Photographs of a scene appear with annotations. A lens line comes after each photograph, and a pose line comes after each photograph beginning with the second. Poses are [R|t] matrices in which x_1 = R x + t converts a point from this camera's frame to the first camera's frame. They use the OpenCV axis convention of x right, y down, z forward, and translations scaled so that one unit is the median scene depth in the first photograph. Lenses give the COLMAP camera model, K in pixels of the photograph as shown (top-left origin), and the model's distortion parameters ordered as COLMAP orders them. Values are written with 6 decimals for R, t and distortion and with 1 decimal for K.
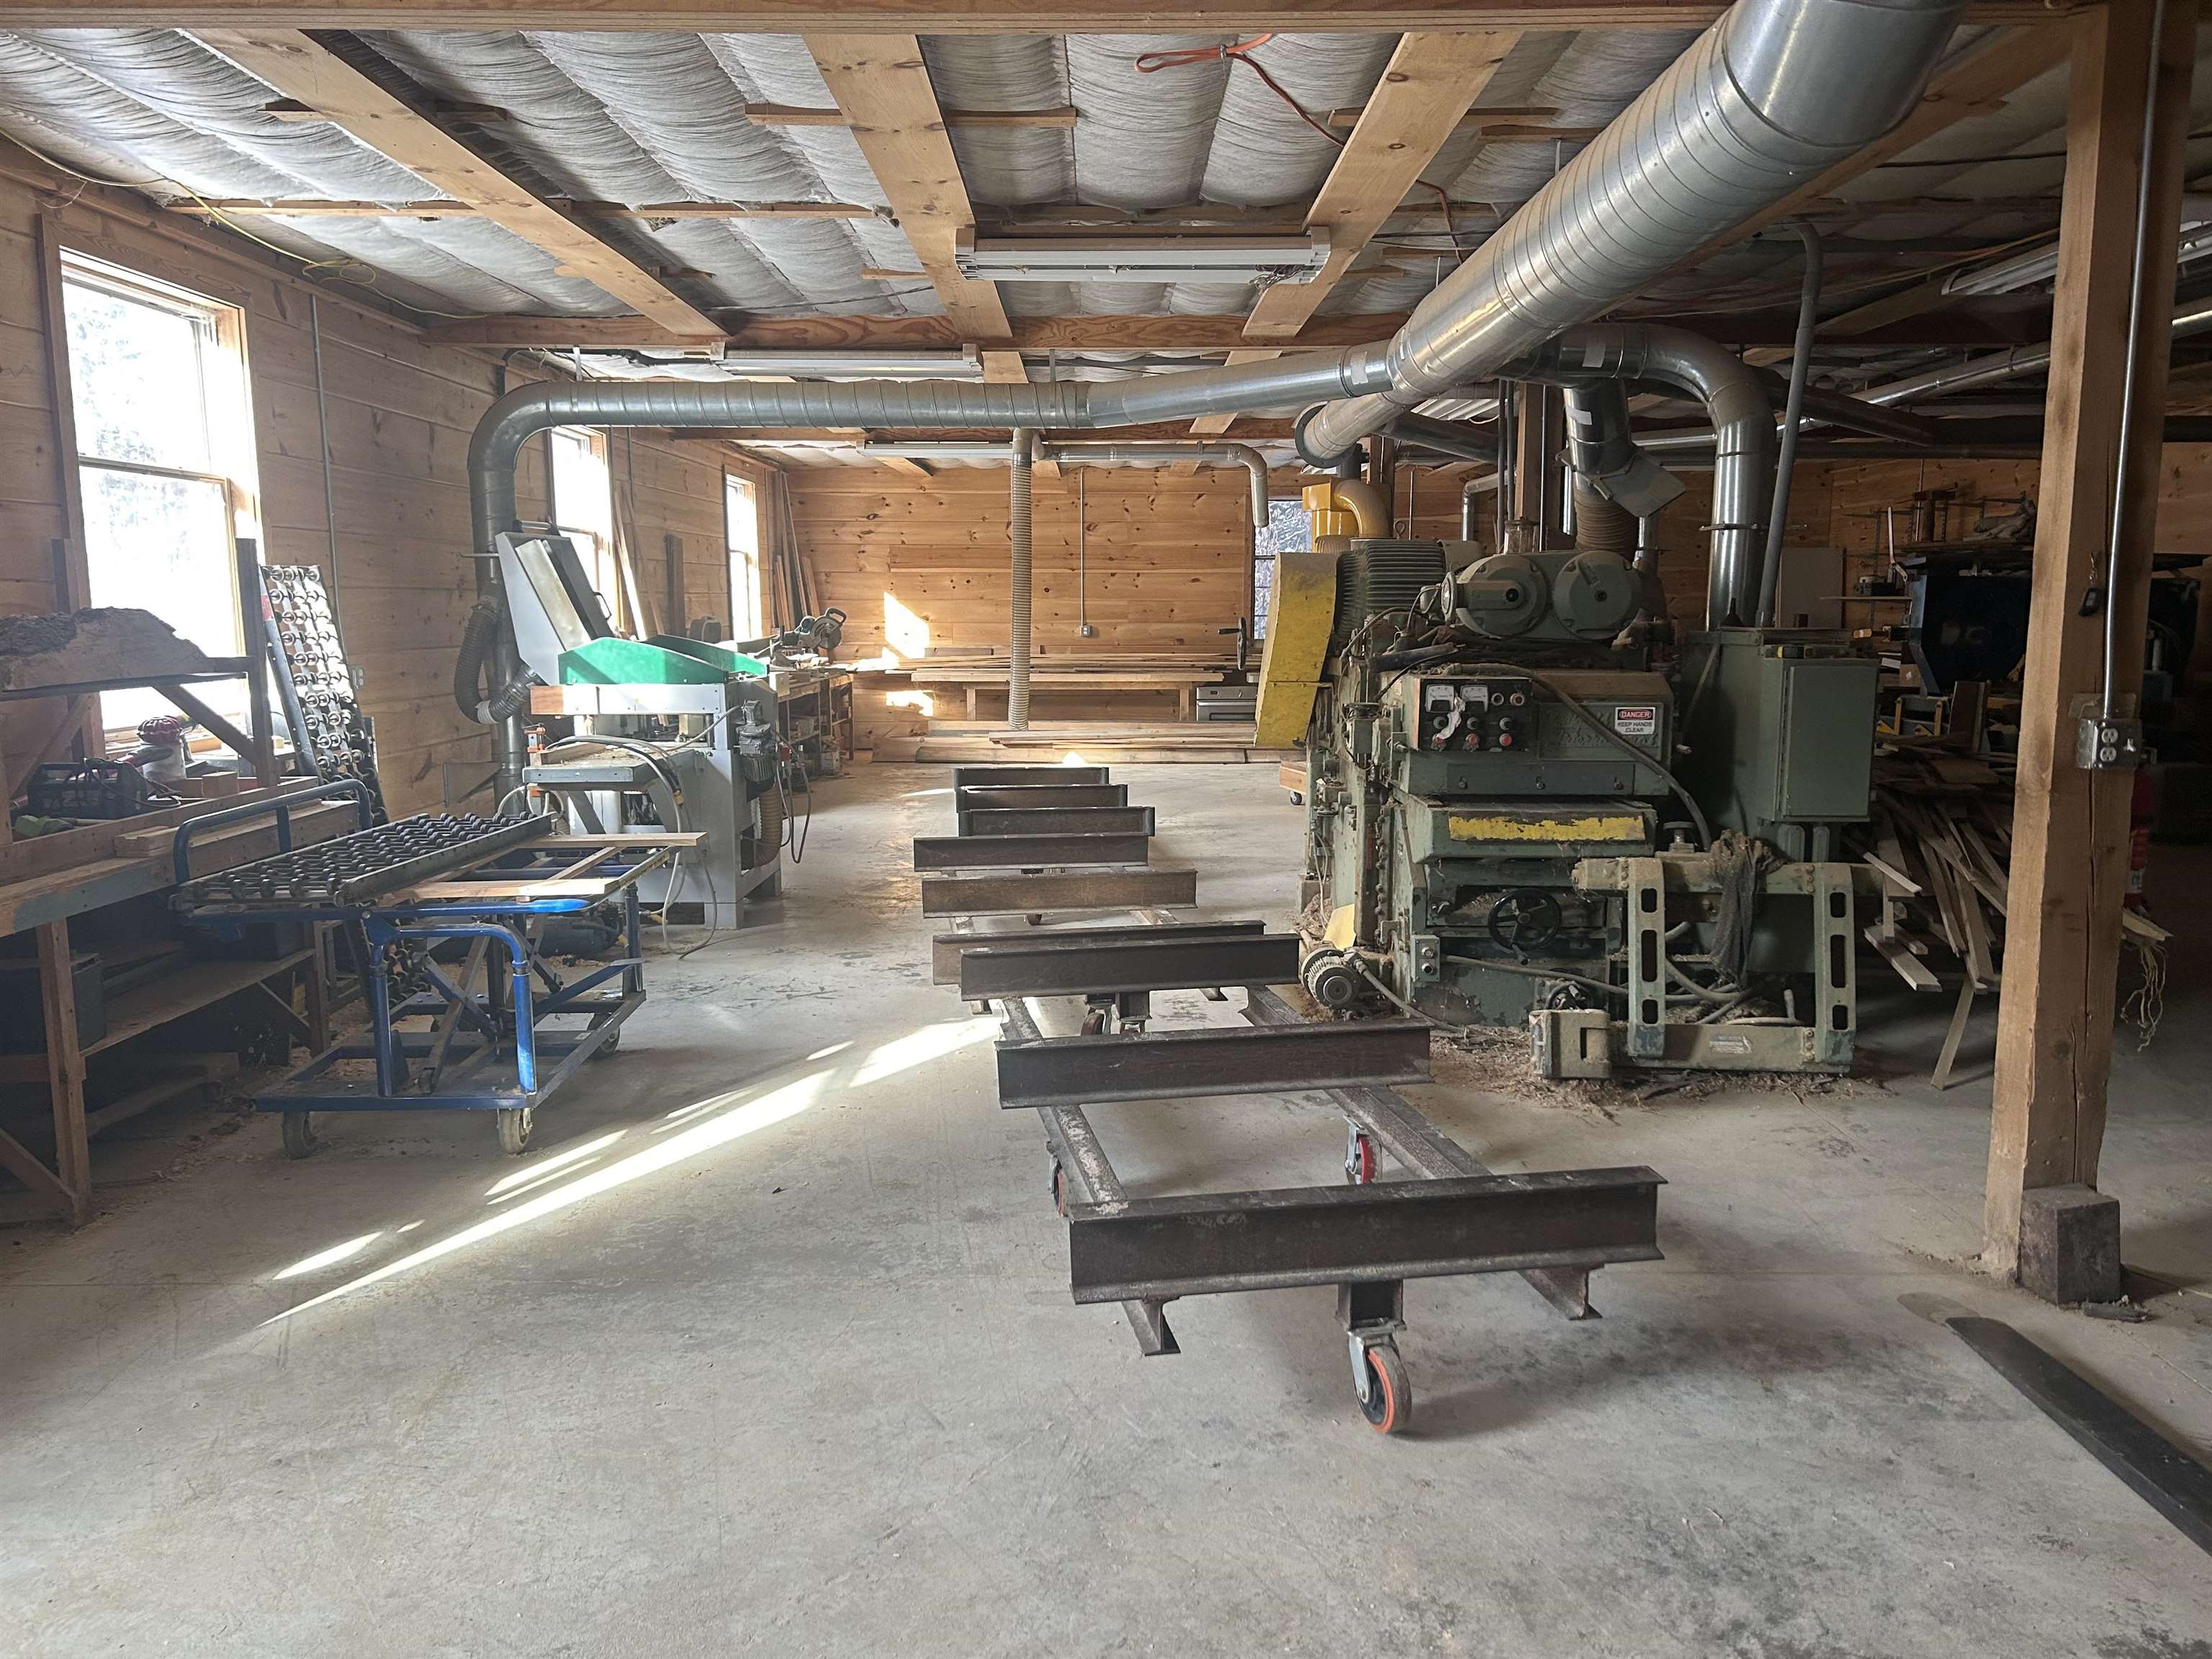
lens RADIAL K [[1664.5, 0, 1106.0], [0, 1664.5, 829.5], [0, 0, 1]] dist [0.090272, 0.000129]
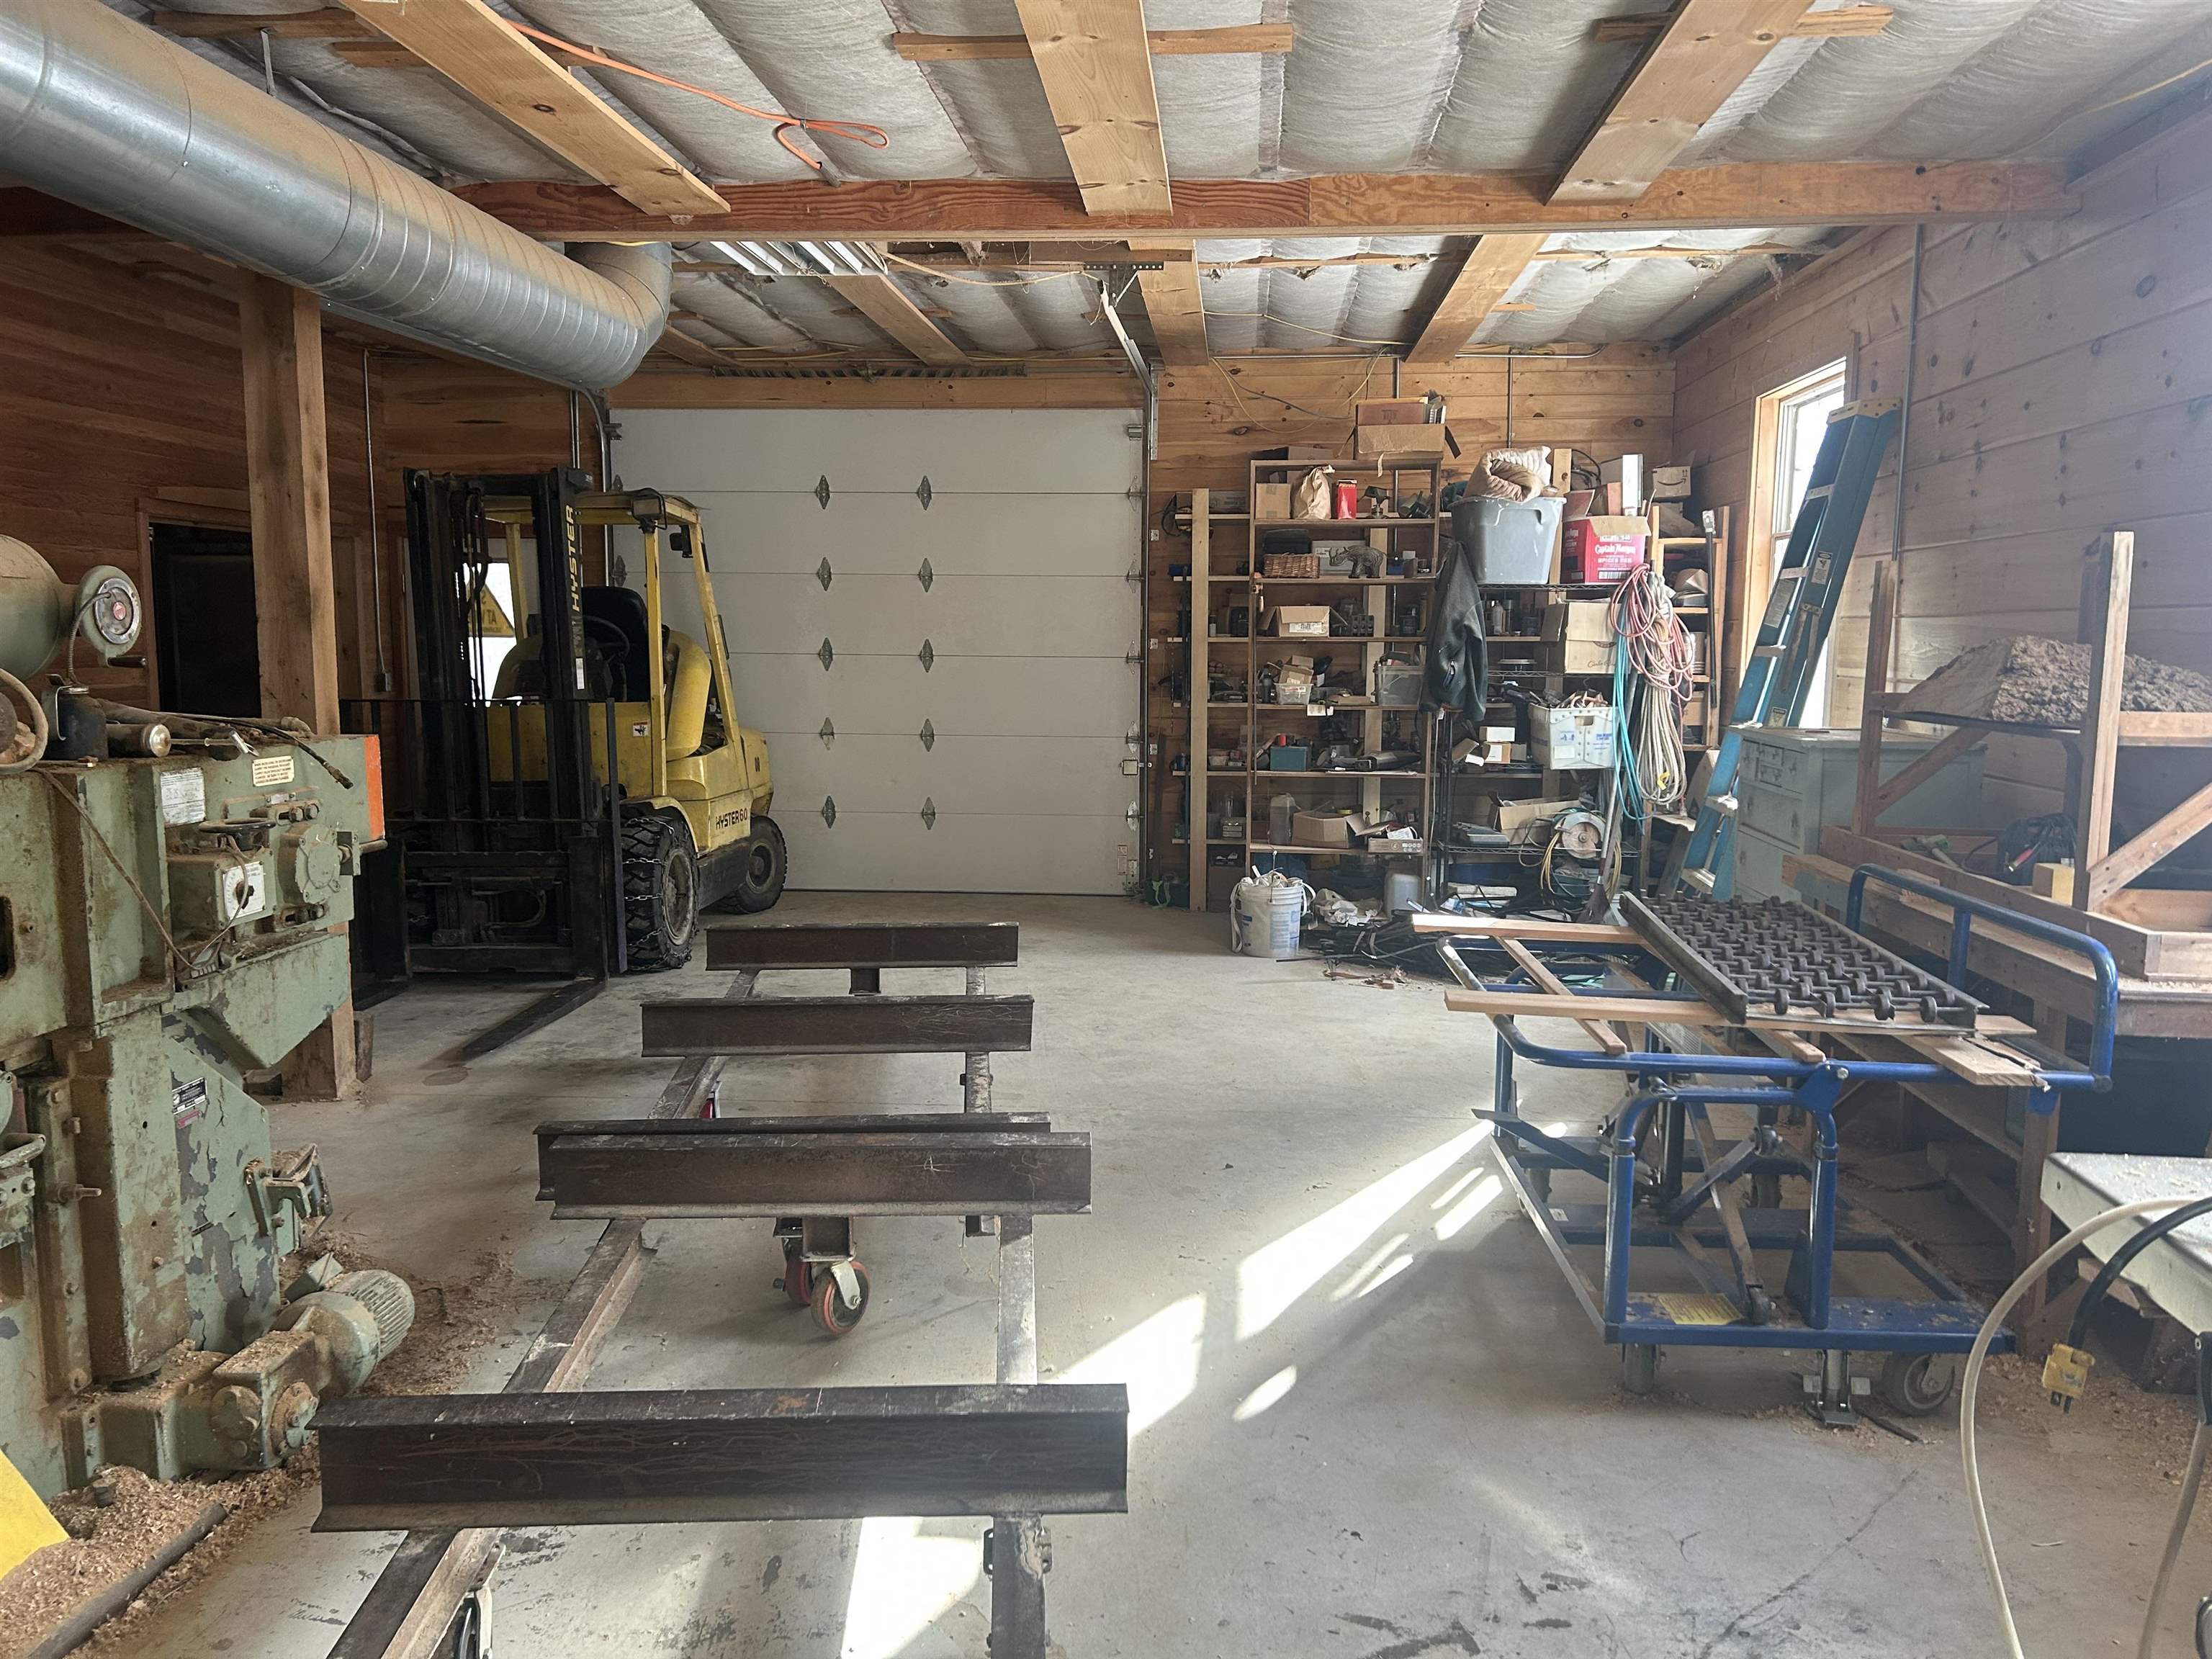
lens RADIAL K [[1664.5, 0, 1106.0], [0, 1664.5, 829.5], [0, 0, 1]] dist [0.090272, 0.000129]
pose [[-0.996407, -0.010211, 0.084076, -0.233452], [0.011278, 0.967867, 0.251208, -0.308160], [-0.083940, 0.251254, -0.964275, 2.272300]]
